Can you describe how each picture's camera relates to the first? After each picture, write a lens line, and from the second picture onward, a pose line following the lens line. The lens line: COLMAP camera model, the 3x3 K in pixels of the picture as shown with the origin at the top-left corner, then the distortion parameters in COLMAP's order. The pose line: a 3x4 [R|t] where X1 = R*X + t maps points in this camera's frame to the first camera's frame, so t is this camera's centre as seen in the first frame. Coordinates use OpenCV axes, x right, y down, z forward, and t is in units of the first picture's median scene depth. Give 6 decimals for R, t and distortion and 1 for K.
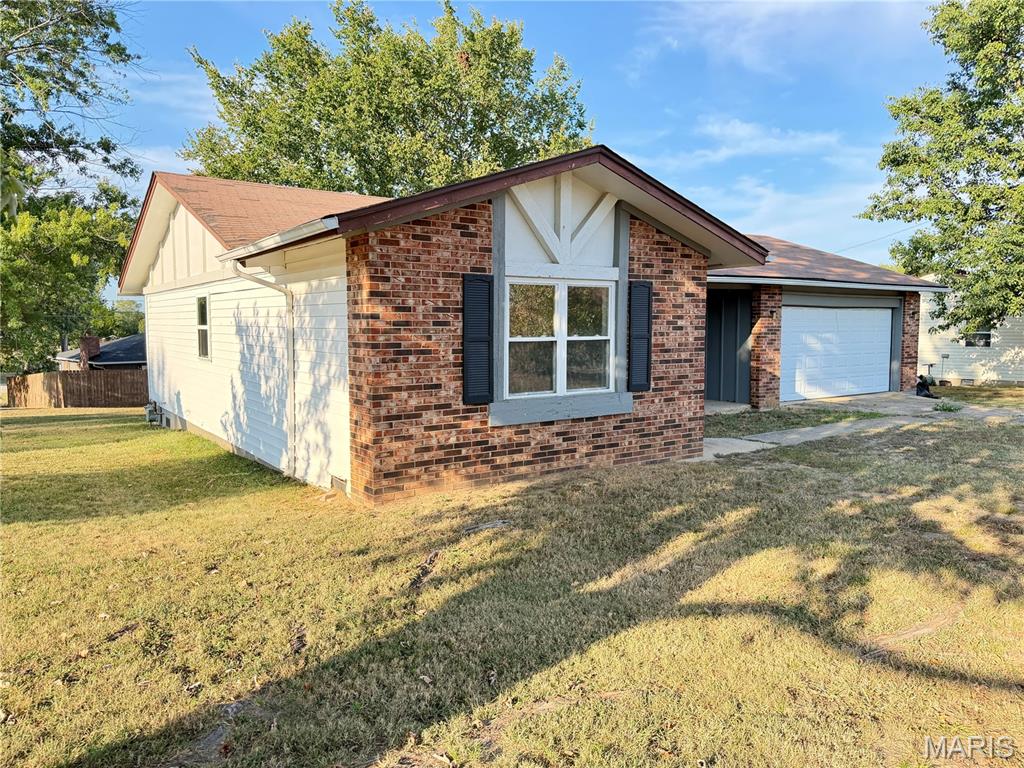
lens RADIAL K [[720.2, 0, 511.9], [0, 720.2, 383.0], [0, 0, 1]] dist [0.004224, -0.000036]
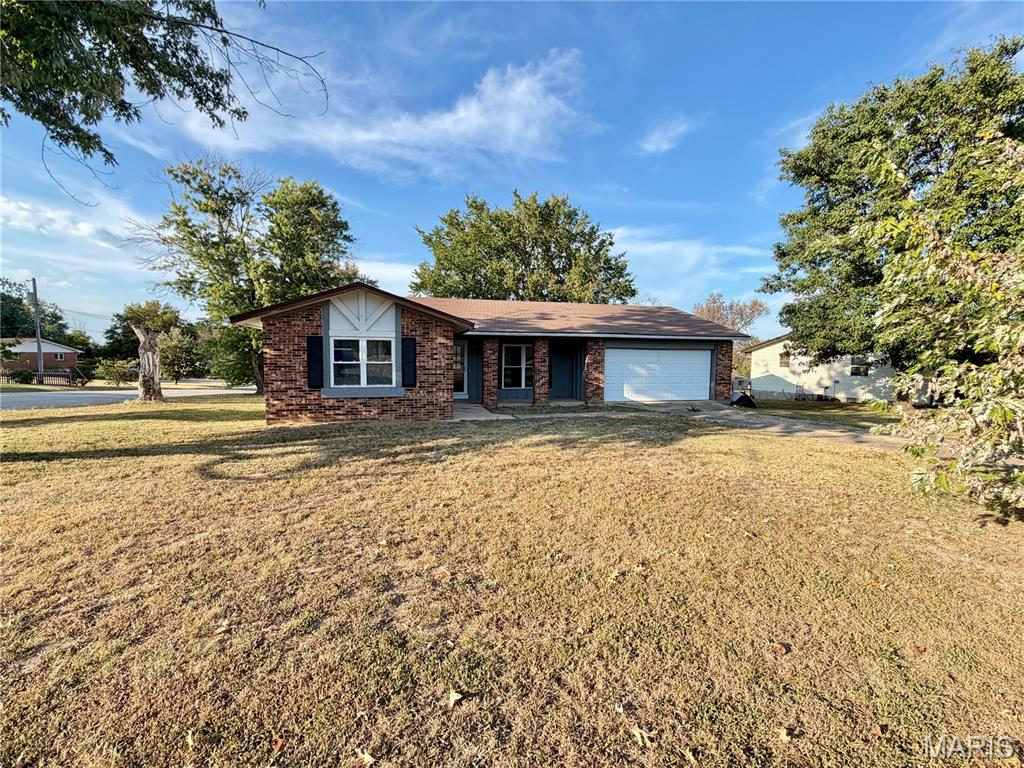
lens RADIAL K [[408.0, 0, 512.0], [0, 408.0, 383.3], [0, 0, 1]] dist [0.003270, 0.000802]
pose [[0.934071, 0.032577, -0.355598, 0.925696], [-0.038848, 0.999190, -0.010508, 0.000470], [0.354968, 0.023629, 0.934580, -0.060559]]
